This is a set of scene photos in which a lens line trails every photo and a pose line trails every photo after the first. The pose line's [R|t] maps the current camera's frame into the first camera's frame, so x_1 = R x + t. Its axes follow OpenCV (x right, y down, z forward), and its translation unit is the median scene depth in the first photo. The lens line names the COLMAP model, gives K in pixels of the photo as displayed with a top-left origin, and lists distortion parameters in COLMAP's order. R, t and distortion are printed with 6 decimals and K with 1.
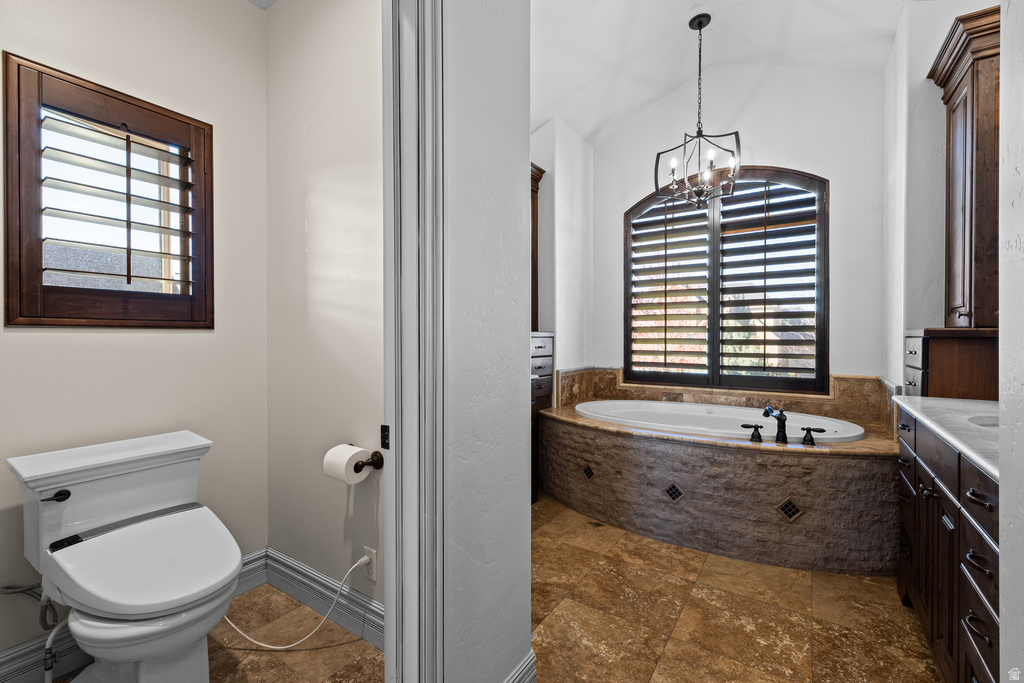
lens RADIAL K [[437.4, 0, 515.1], [0, 437.4, 342.0], [0, 0, 1]] dist [0.010476, -0.002859]
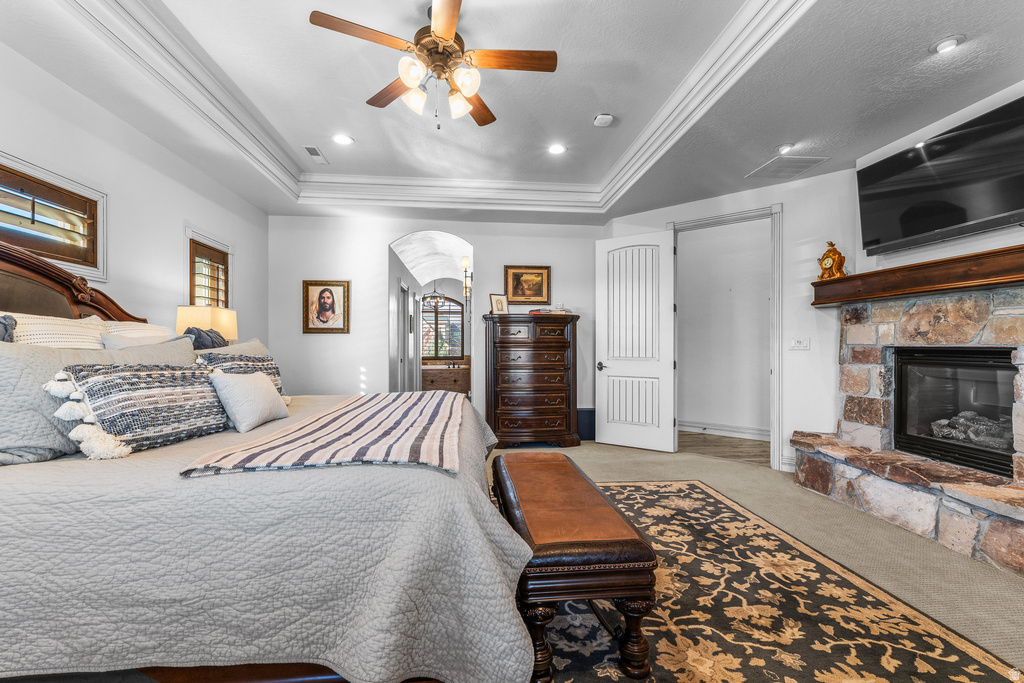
lens RADIAL K [[437.4, 0, 515.8], [0, 437.4, 342.9], [0, 0, 1]] dist [0.010476, -0.002859]
pose [[0.769611, -0.003563, 0.638504, -1.526273], [0.013371, 0.999855, -0.010538, 0.015525], [-0.638374, 0.016648, 0.769547, -2.473714]]
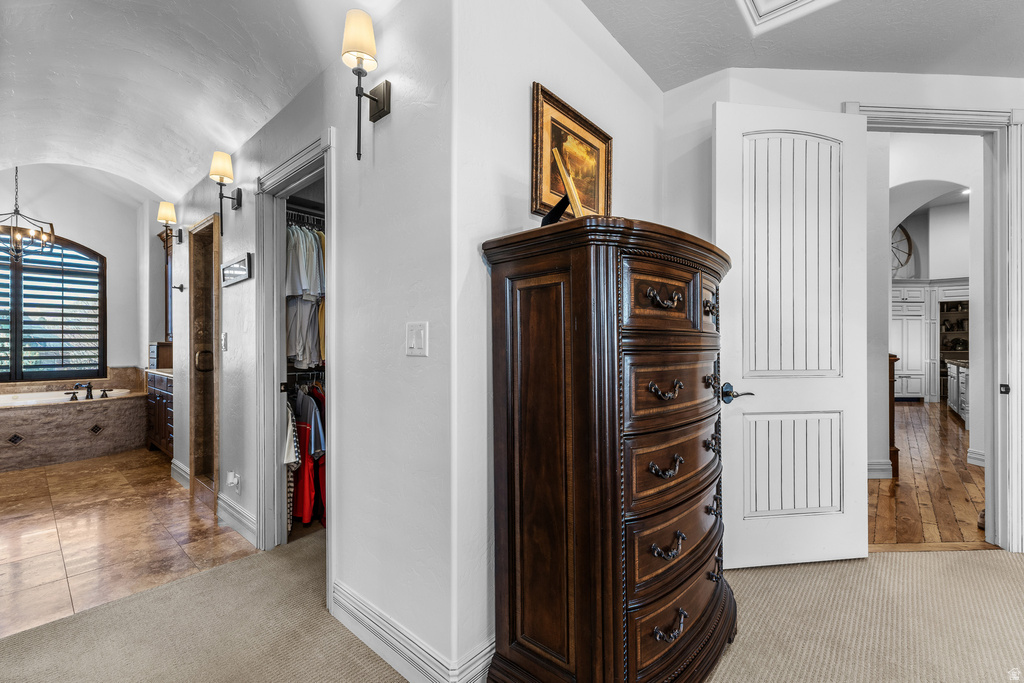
lens RADIAL K [[437.4, 0, 510.2], [0, 437.4, 343.5], [0, 0, 1]] dist [0.010476, -0.002859]
pose [[0.139746, 0.004232, 0.990178, -0.909969], [0.010936, 0.999923, -0.005817, 0.010533], [-0.990127, 0.011642, 0.139689, -0.960849]]
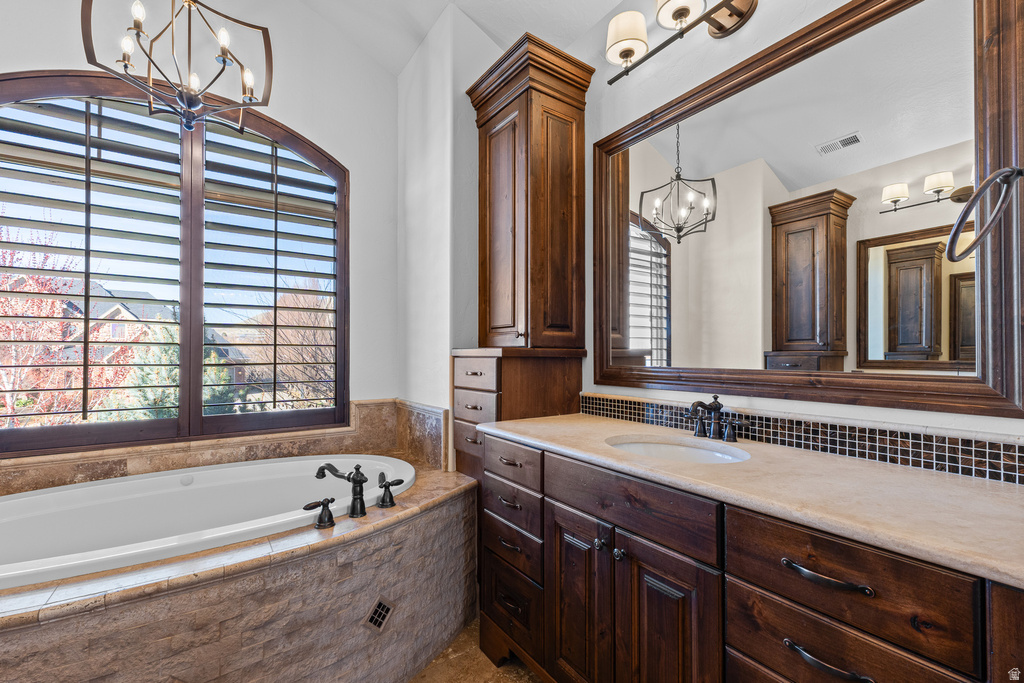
lens RADIAL K [[437.4, 0, 509.4], [0, 437.4, 345.8], [0, 0, 1]] dist [0.010476, -0.002859]
pose [[0.367077, 0.015938, 0.930054, 0.053731], [0.012360, 0.999681, -0.022009, -0.010215], [-0.930108, 0.019574, 0.366763, 0.445214]]
